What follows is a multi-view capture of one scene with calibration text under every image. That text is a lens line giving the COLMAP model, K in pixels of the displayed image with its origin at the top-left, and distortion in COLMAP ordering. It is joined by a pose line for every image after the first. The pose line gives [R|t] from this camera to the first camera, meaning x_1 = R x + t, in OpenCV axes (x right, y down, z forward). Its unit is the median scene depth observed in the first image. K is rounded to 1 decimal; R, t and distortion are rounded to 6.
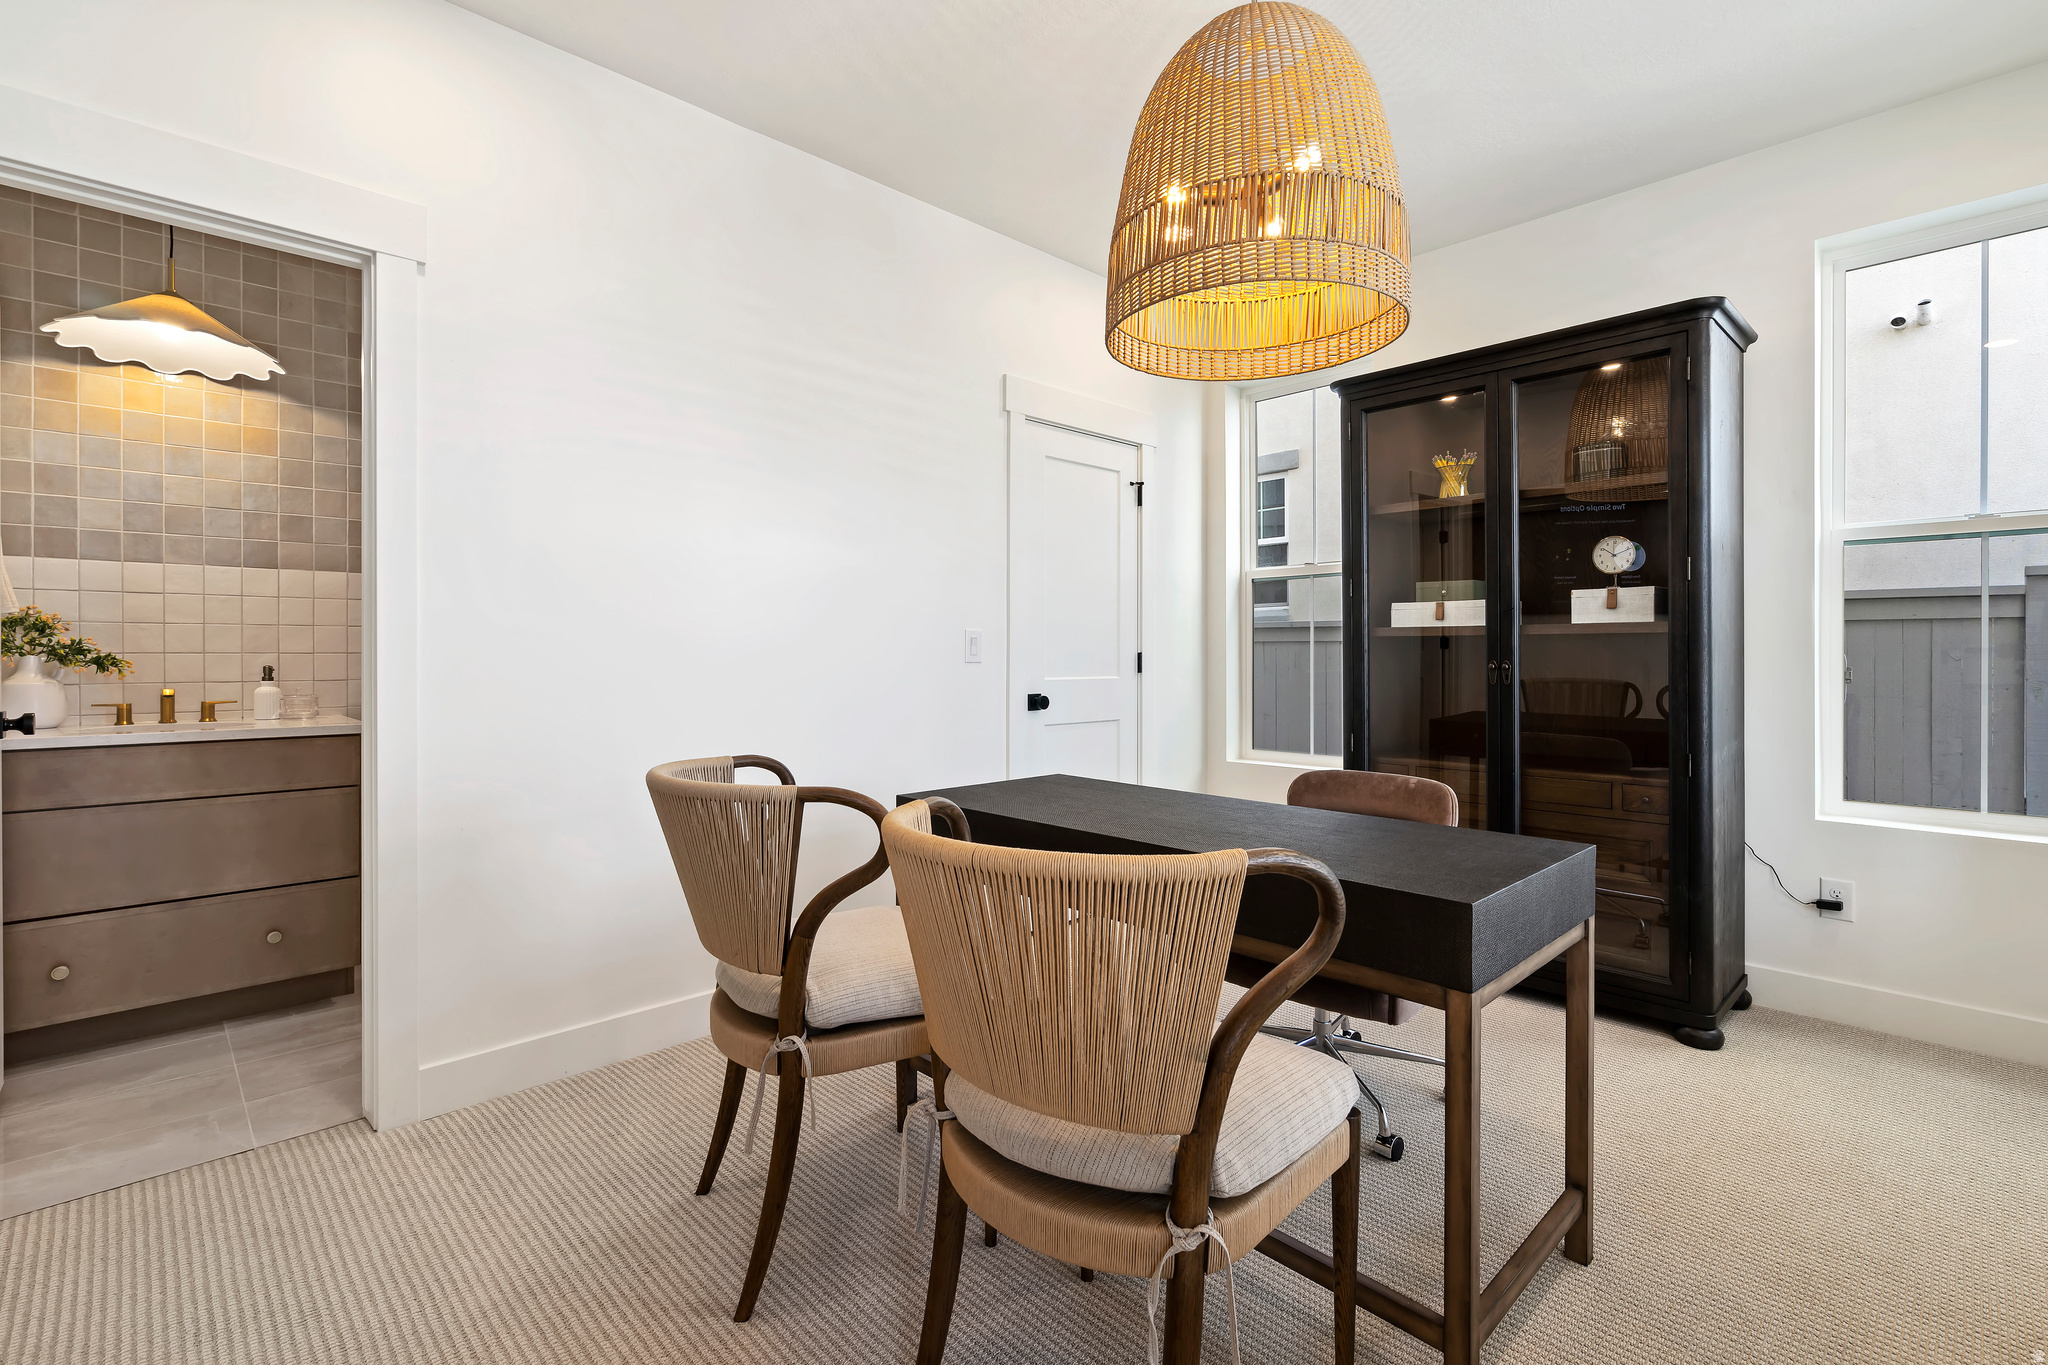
lens RADIAL K [[939.5, 0, 1024.3], [0, 939.5, 665.2], [0, 0, 1]] dist [-0.002359, -0.000124]
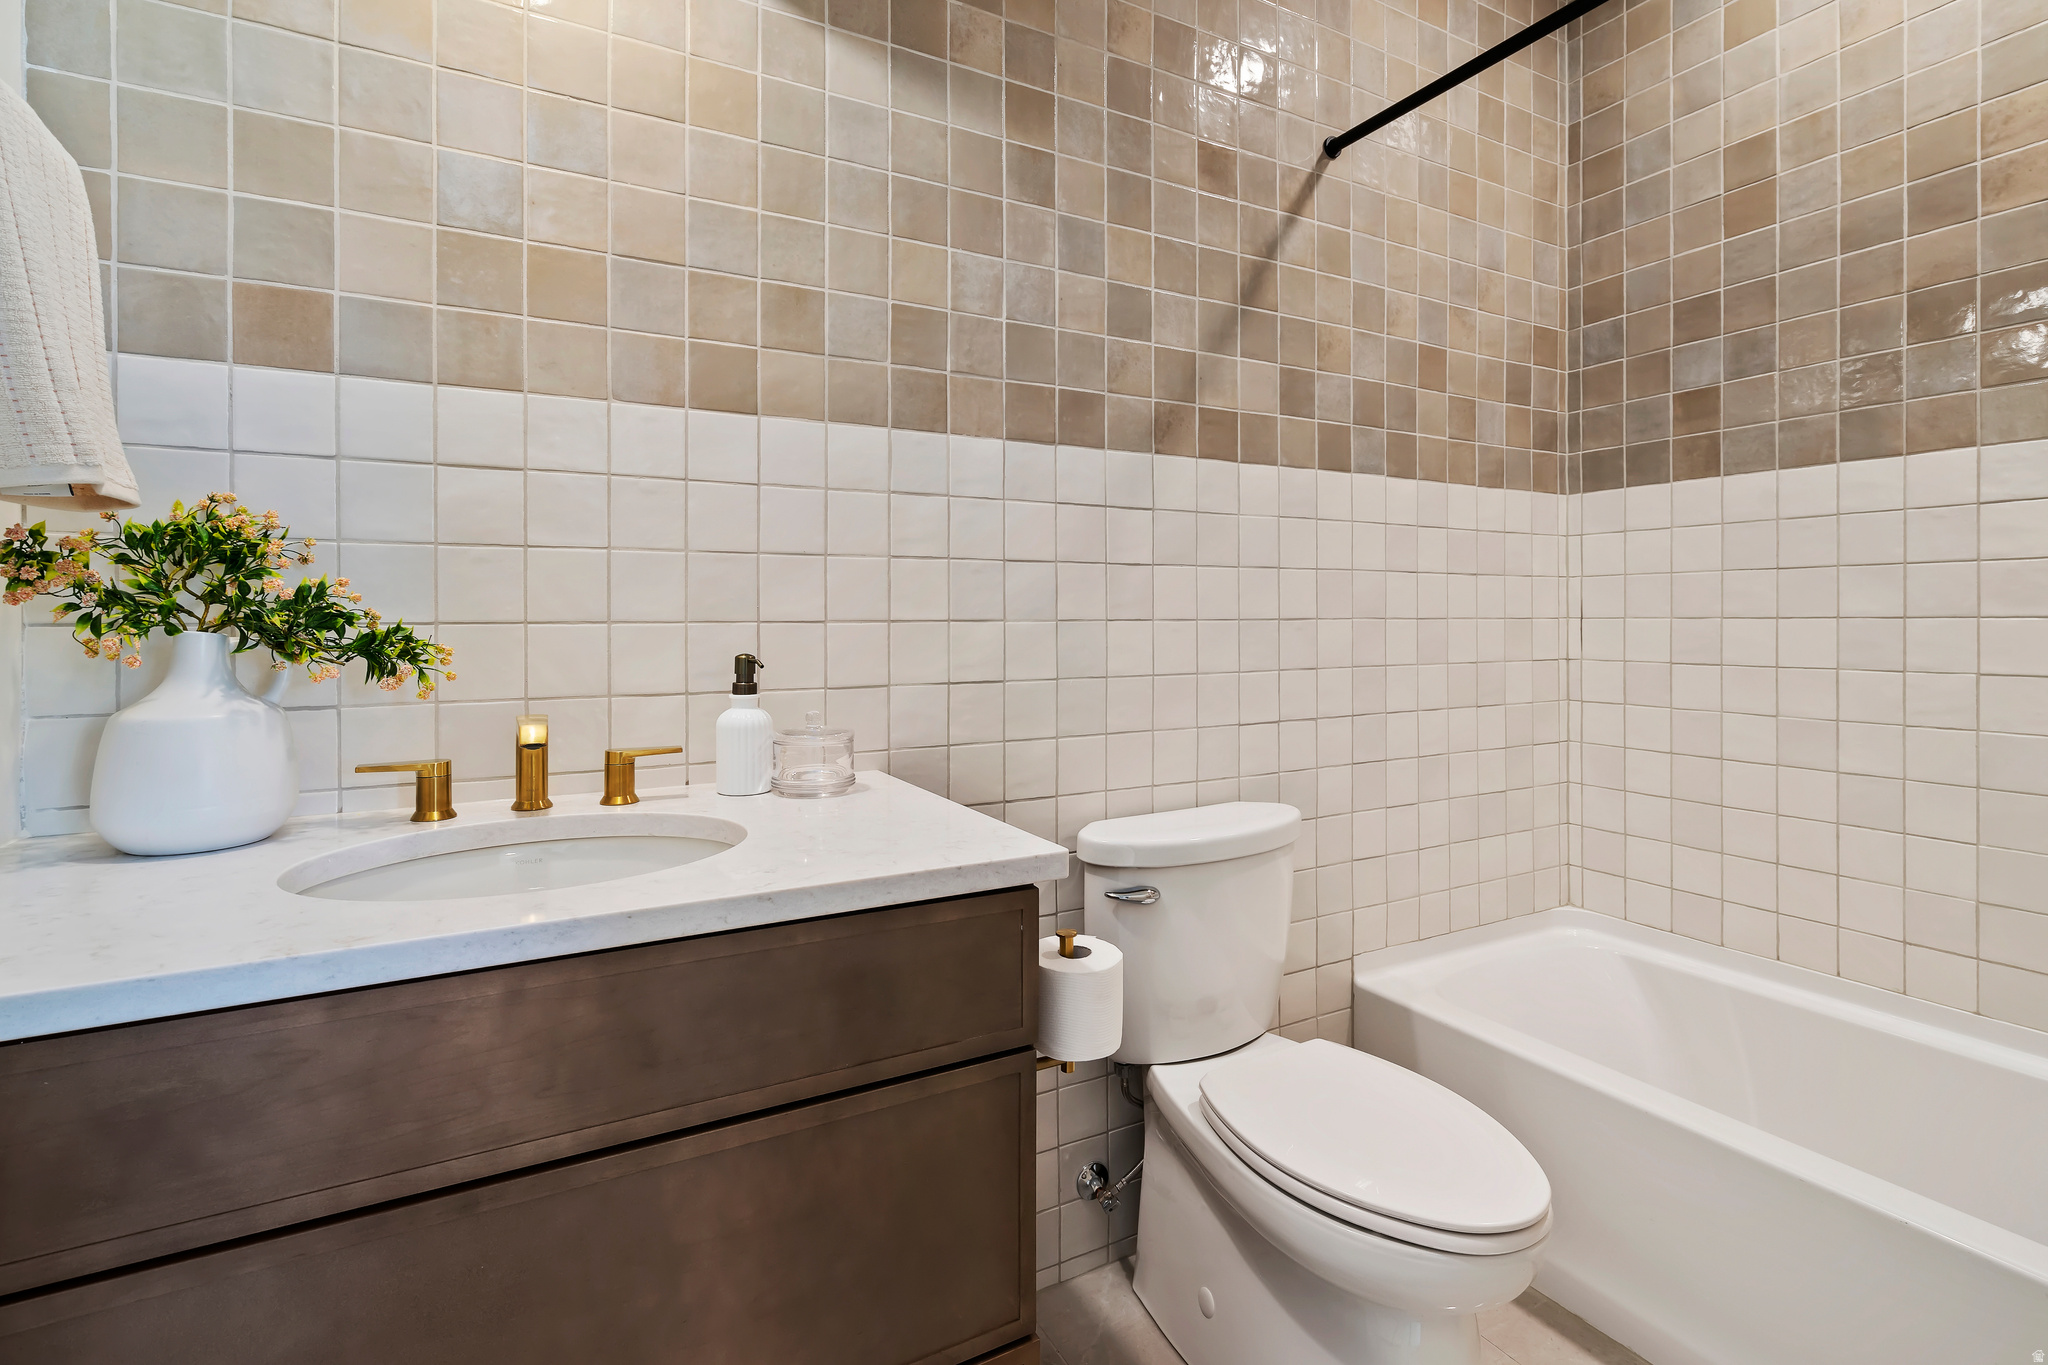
lens RADIAL K [[939.5, 0, 1007.8], [0, 939.5, 630.3], [0, 0, 1]] dist [-0.002359, -0.000124]
pose [[0.962646, -0.001870, -0.270756, -0.645255], [0.000859, 0.999992, -0.003853, -0.008842], [0.270761, 0.003477, 0.962640, 0.707959]]
